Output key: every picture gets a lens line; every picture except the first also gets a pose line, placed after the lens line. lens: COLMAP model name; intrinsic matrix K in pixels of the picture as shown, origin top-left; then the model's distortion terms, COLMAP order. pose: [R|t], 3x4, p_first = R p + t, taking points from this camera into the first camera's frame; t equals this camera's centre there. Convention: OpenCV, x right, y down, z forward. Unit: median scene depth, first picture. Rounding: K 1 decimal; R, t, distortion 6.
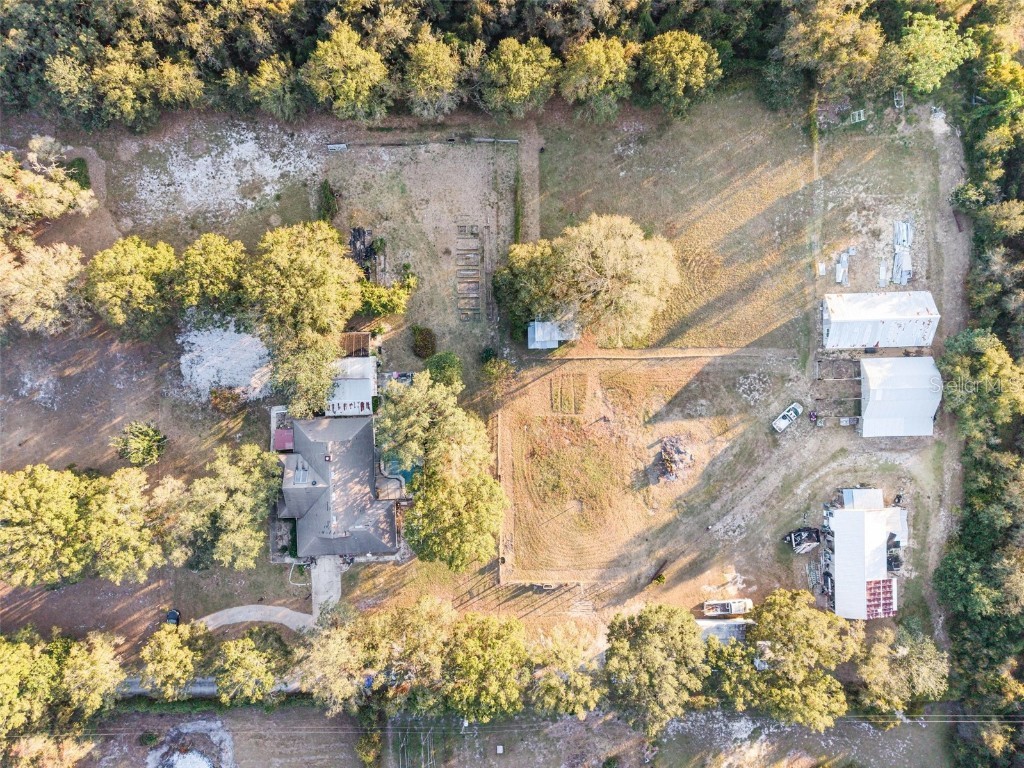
lens RADIAL K [[697.7, 0, 511.9], [0, 697.7, 384.3], [0, 0, 1]] dist [0.010692, -0.015559]
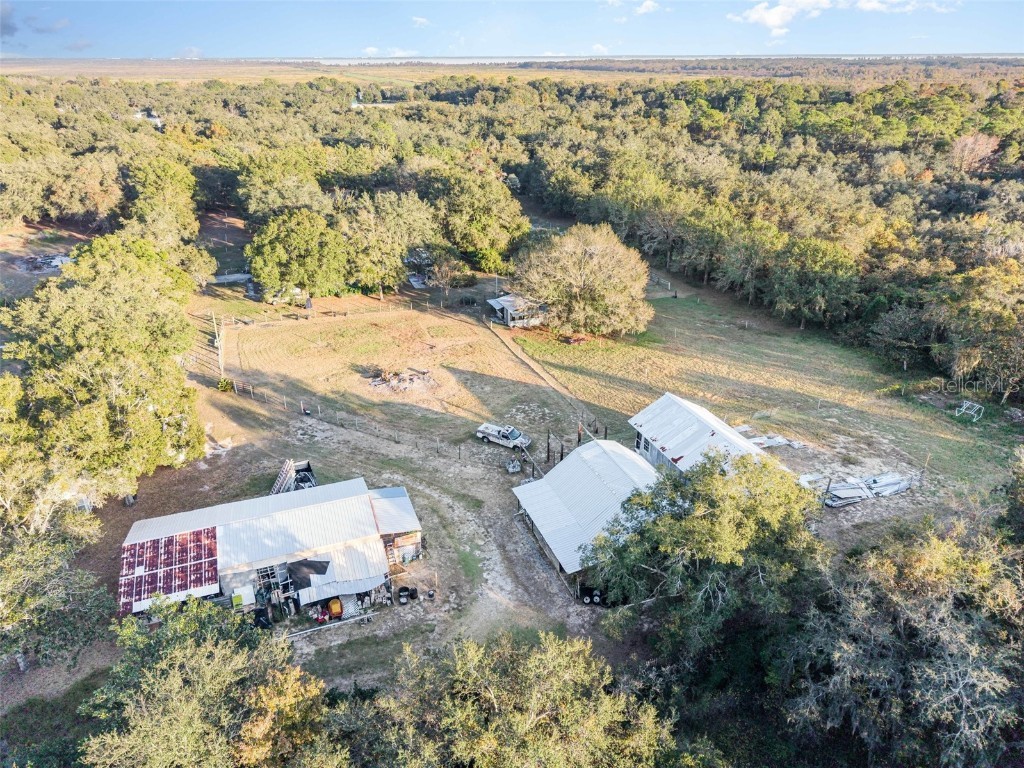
lens RADIAL K [[697.7, 0, 512.6], [0, 697.7, 384.0], [0, 0, 1]] dist [0.010692, -0.015559]
pose [[0.329790, 0.406761, -0.851930, 0.913831], [-0.944015, 0.150318, -0.293666, 0.216373], [0.008608, 0.901083, 0.433562, 0.712191]]
